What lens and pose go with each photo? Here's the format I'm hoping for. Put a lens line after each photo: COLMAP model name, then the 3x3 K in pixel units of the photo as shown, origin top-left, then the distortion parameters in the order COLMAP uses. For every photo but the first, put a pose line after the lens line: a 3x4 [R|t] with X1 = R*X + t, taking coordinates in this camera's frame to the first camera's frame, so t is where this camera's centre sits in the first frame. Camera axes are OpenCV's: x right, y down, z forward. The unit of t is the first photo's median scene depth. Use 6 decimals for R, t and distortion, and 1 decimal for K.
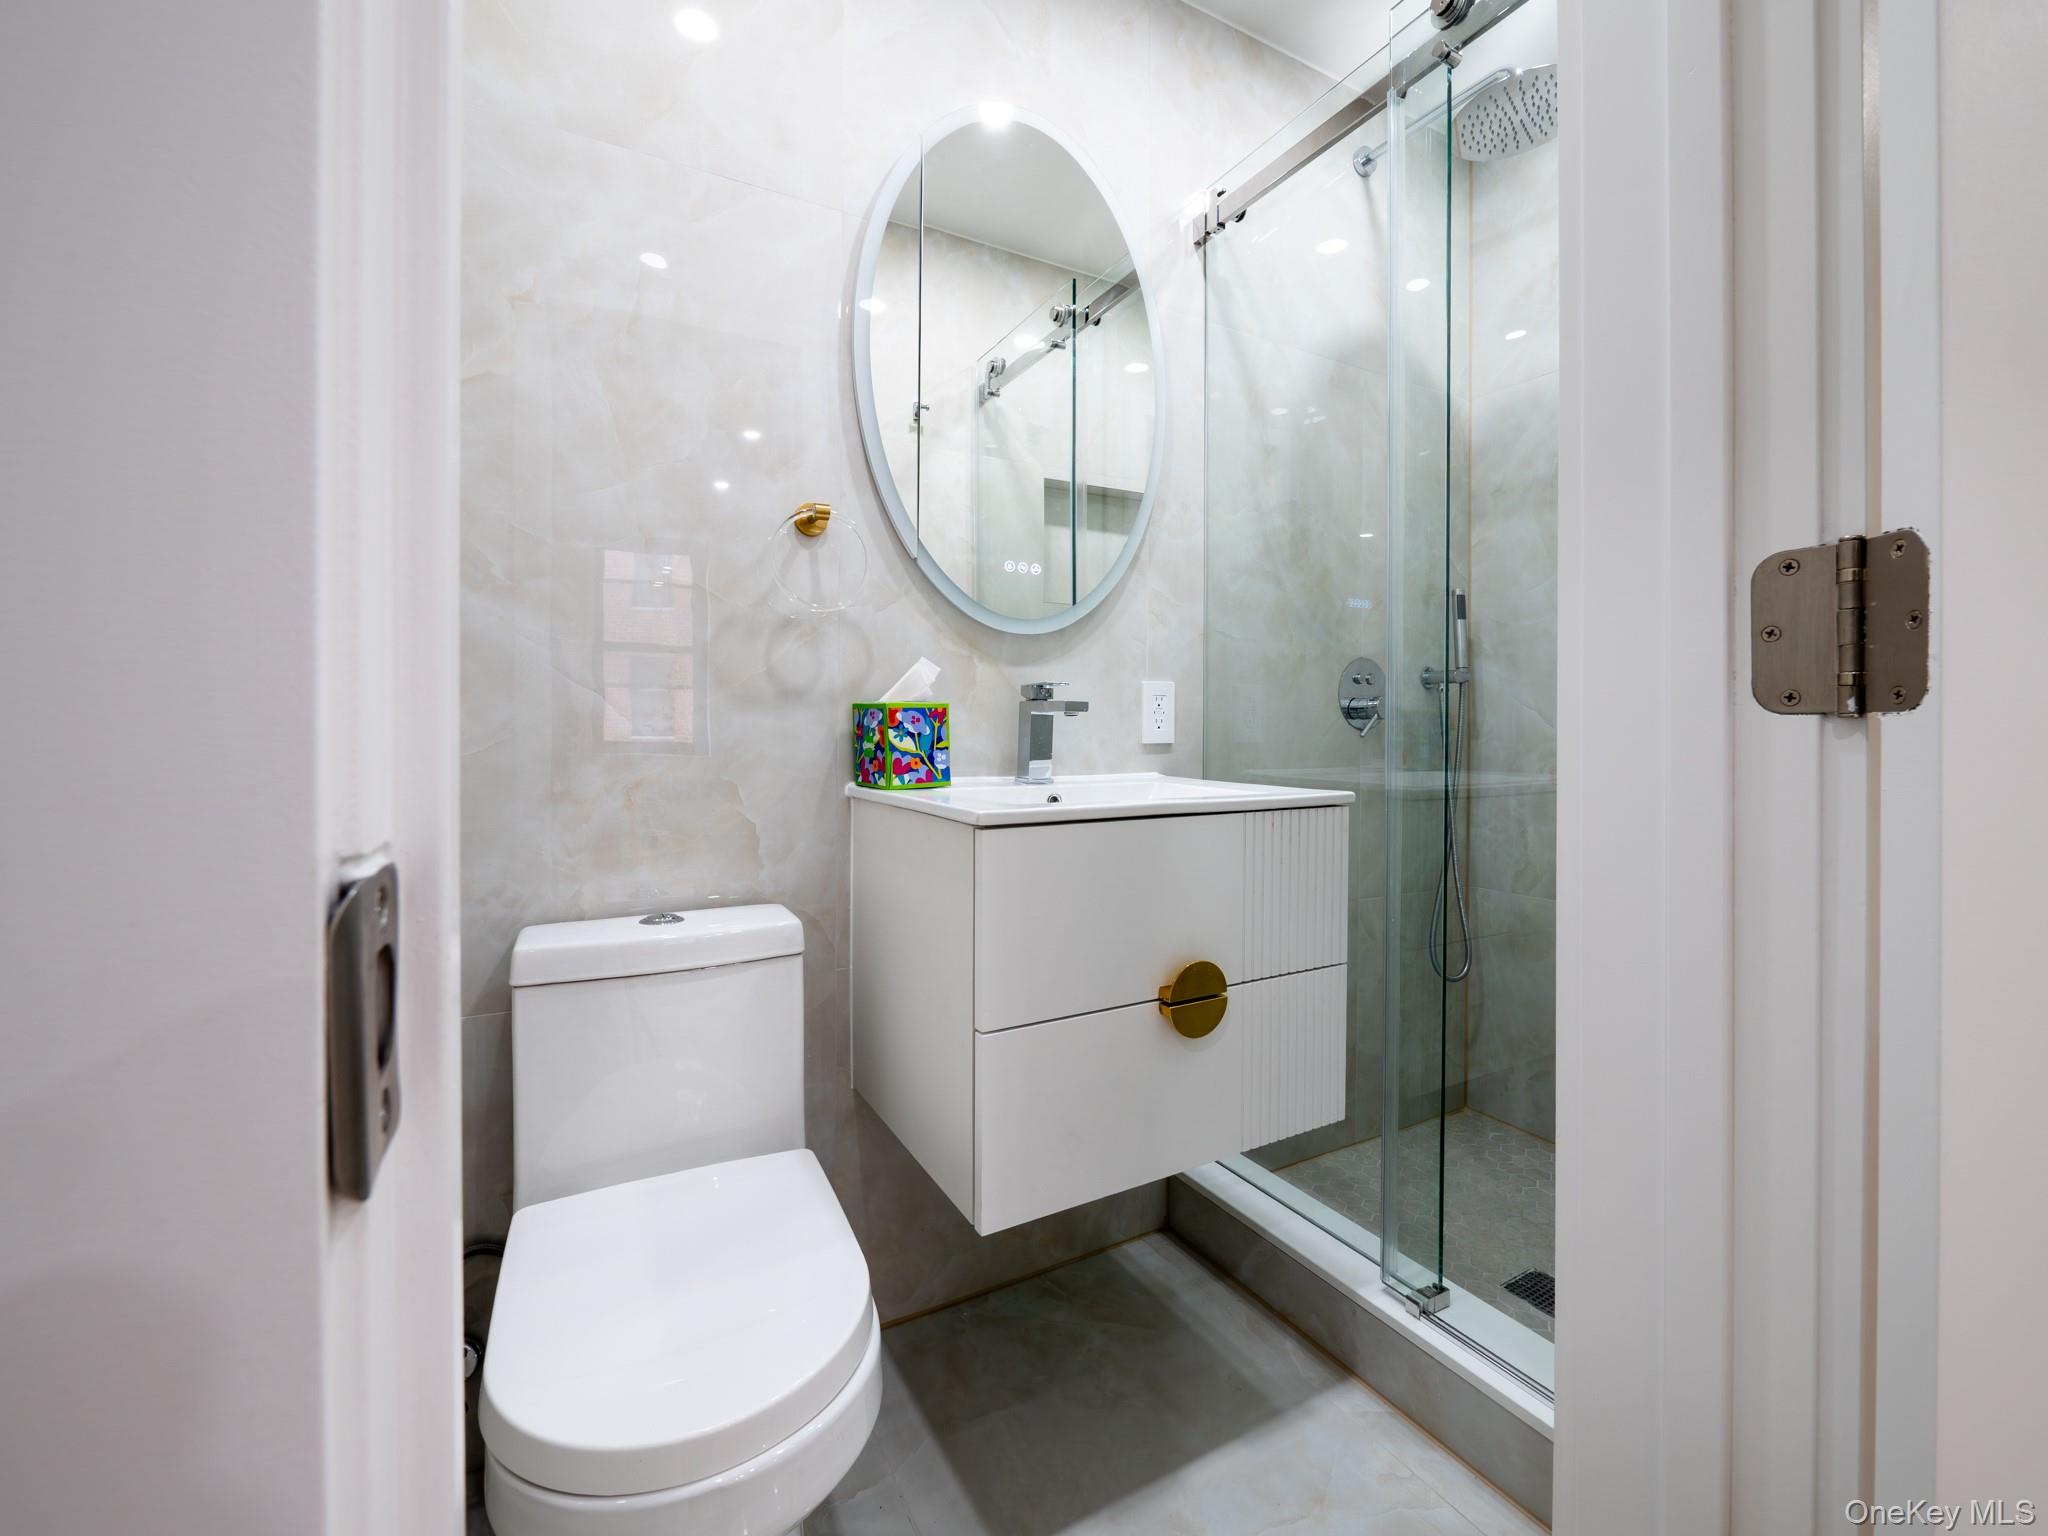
lens RADIAL K [[882.0, 0, 1032.7], [0, 882.0, 751.3], [0, 0, 1]] dist [-0.008389, 0.001491]
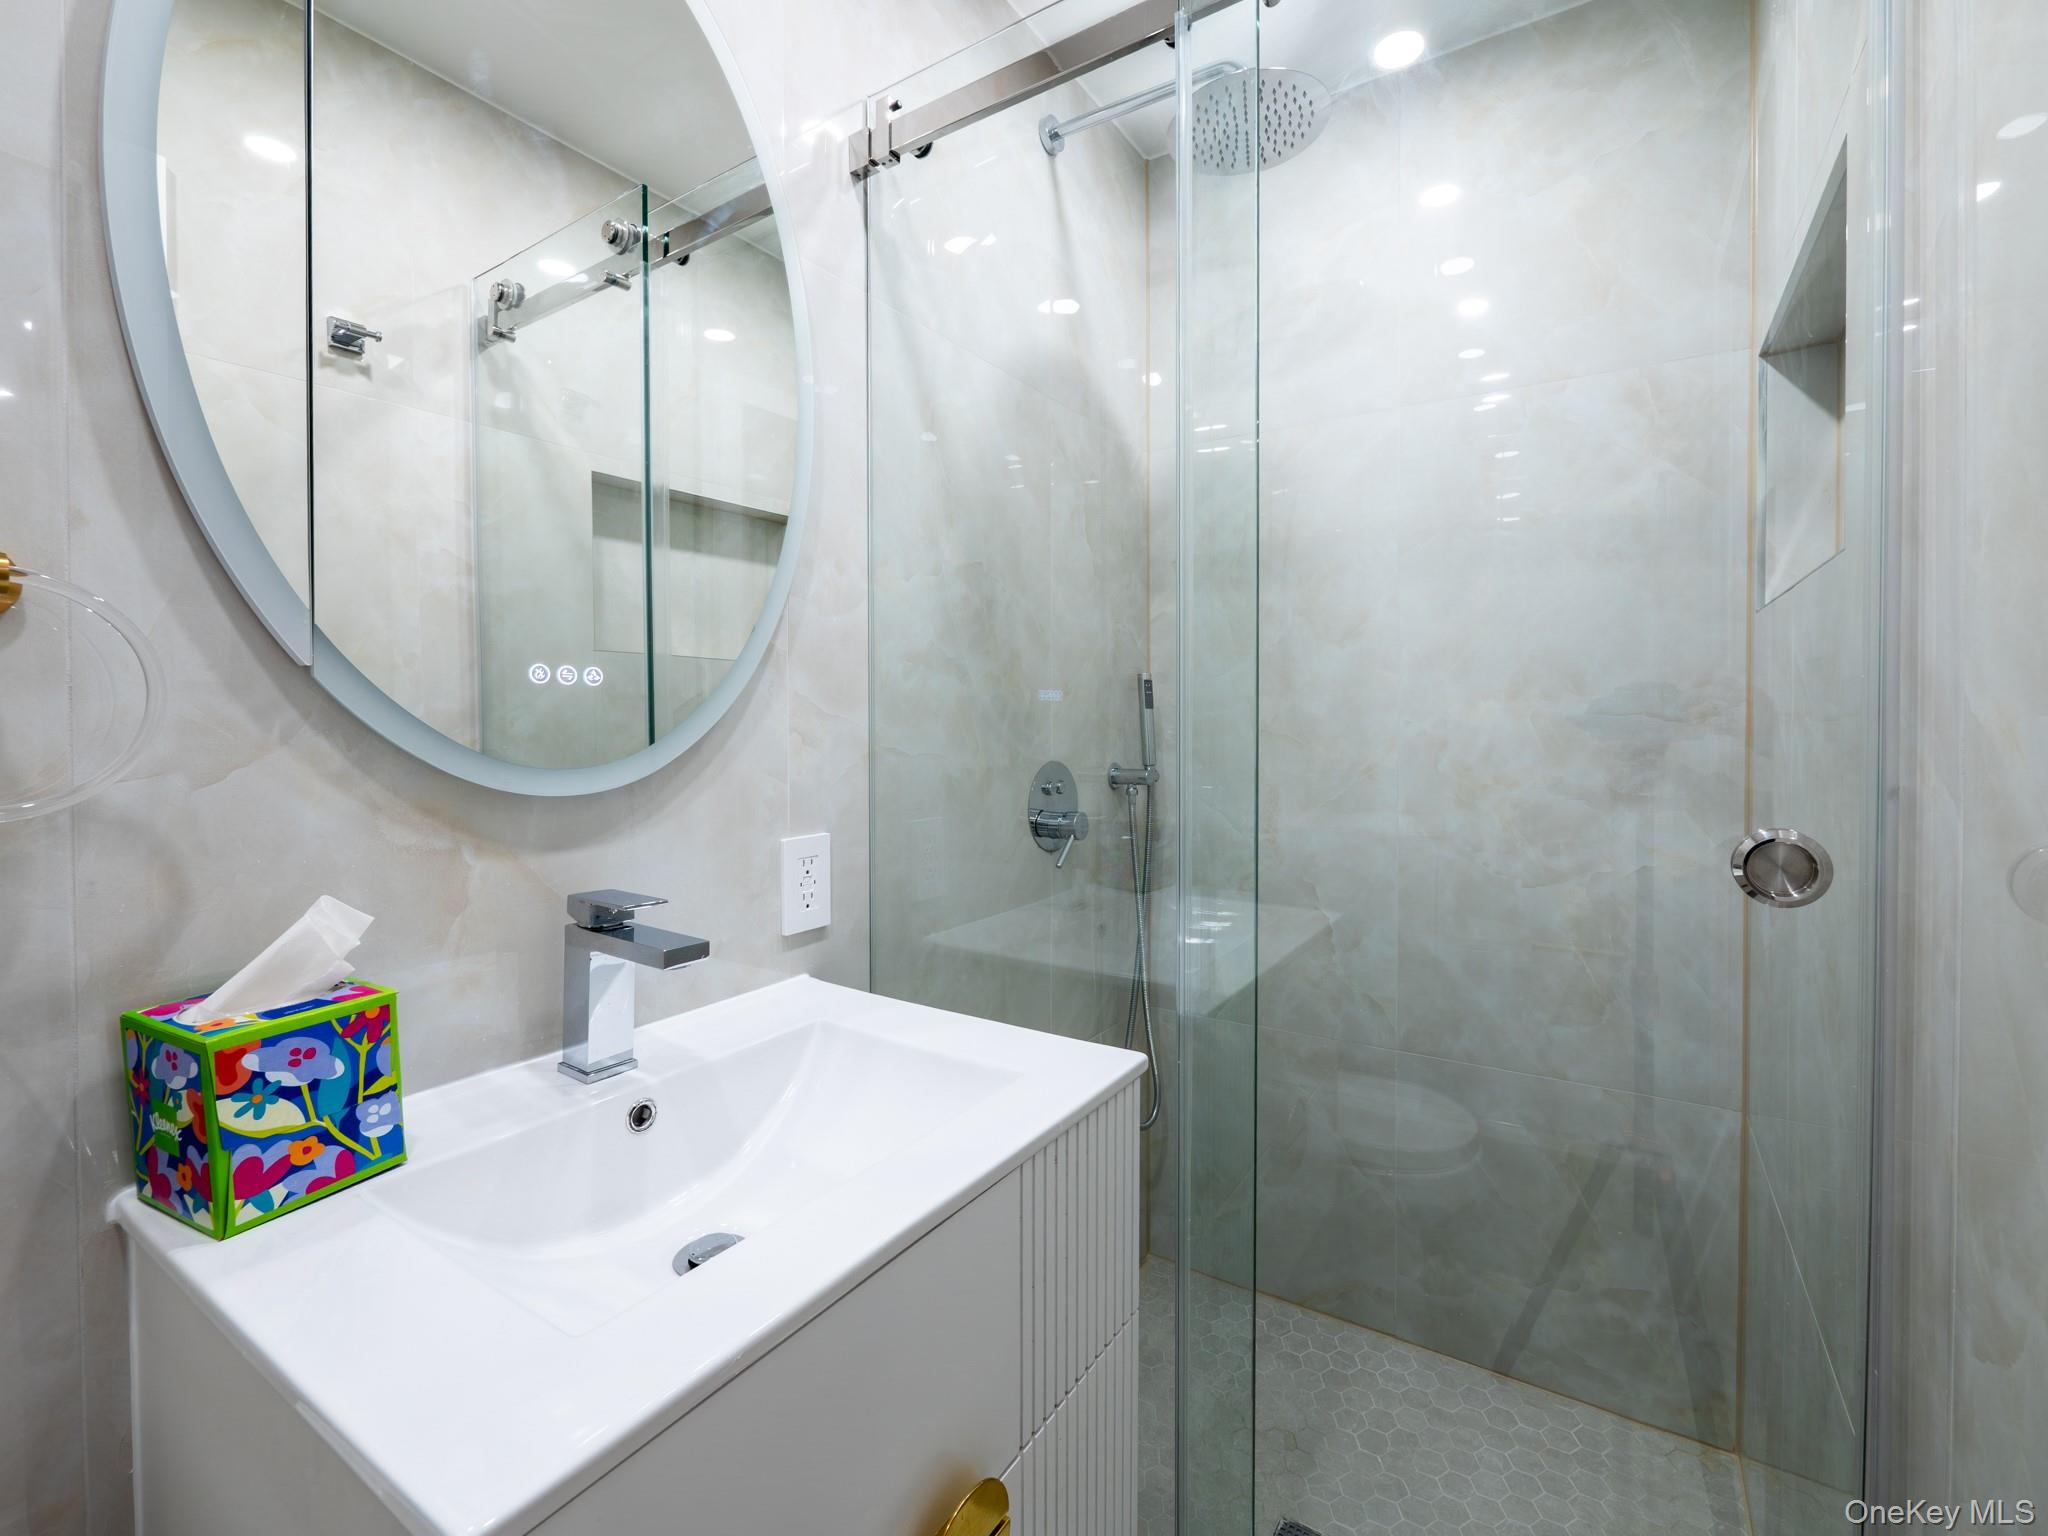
lens RADIAL K [[882.0, 0, 1046.8], [0, 882.0, 730.1], [0, 0, 1]] dist [-0.008389, 0.001491]
pose [[0.878323, -0.015932, 0.477801, -0.009763], [0.018580, 0.999827, -0.000815, -0.150686], [-0.477706, 0.009593, 0.878467, 0.342621]]
